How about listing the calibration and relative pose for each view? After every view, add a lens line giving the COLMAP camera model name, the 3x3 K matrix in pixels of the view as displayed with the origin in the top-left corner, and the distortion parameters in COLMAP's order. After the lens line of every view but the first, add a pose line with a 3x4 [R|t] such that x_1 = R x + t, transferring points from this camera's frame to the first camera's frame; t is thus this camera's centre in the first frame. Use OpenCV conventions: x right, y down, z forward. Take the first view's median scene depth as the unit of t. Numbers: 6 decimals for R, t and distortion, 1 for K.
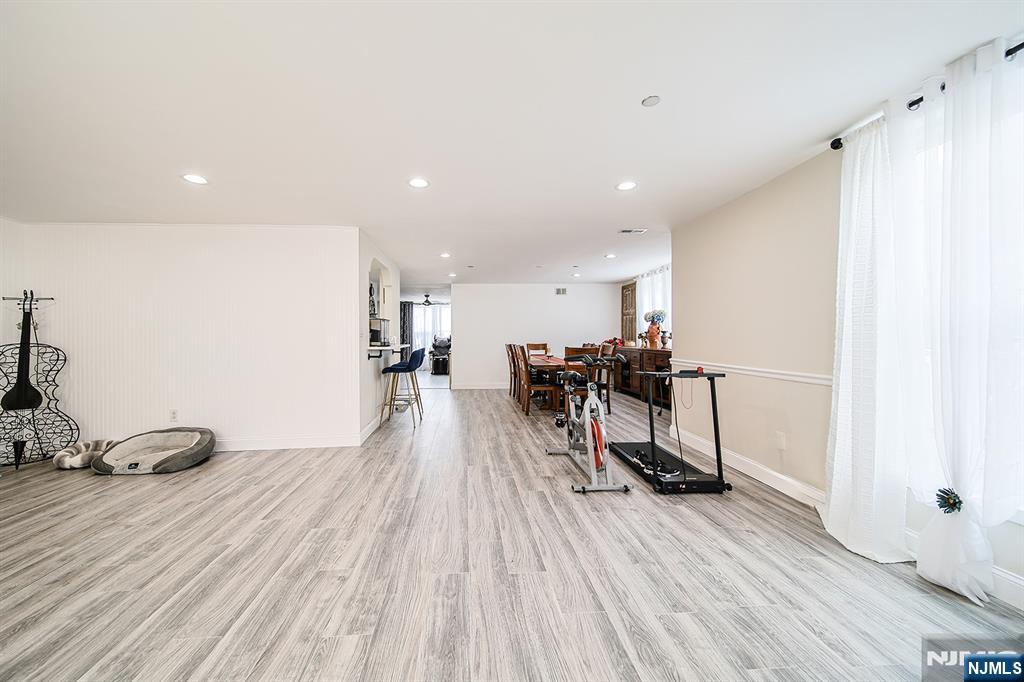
lens RADIAL K [[381.5, 0, 498.5], [0, 381.5, 338.9], [0, 0, 1]] dist [0.000184, -0.002625]
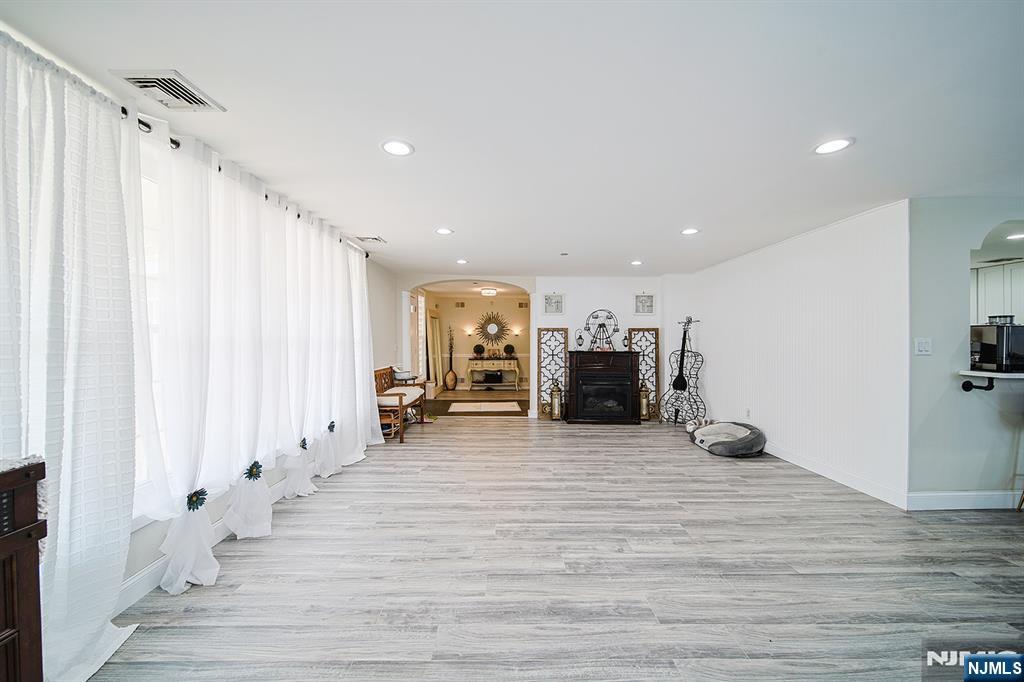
lens RADIAL K [[381.5, 0, 498.5], [0, 381.5, 338.9], [0, 0, 1]] dist [0.000184, -0.002625]
pose [[-0.090200, 0.004957, -0.995911, 0.284220], [-0.001461, 0.999986, 0.005110, -0.026644], [0.995923, 0.001916, -0.090192, 0.225390]]
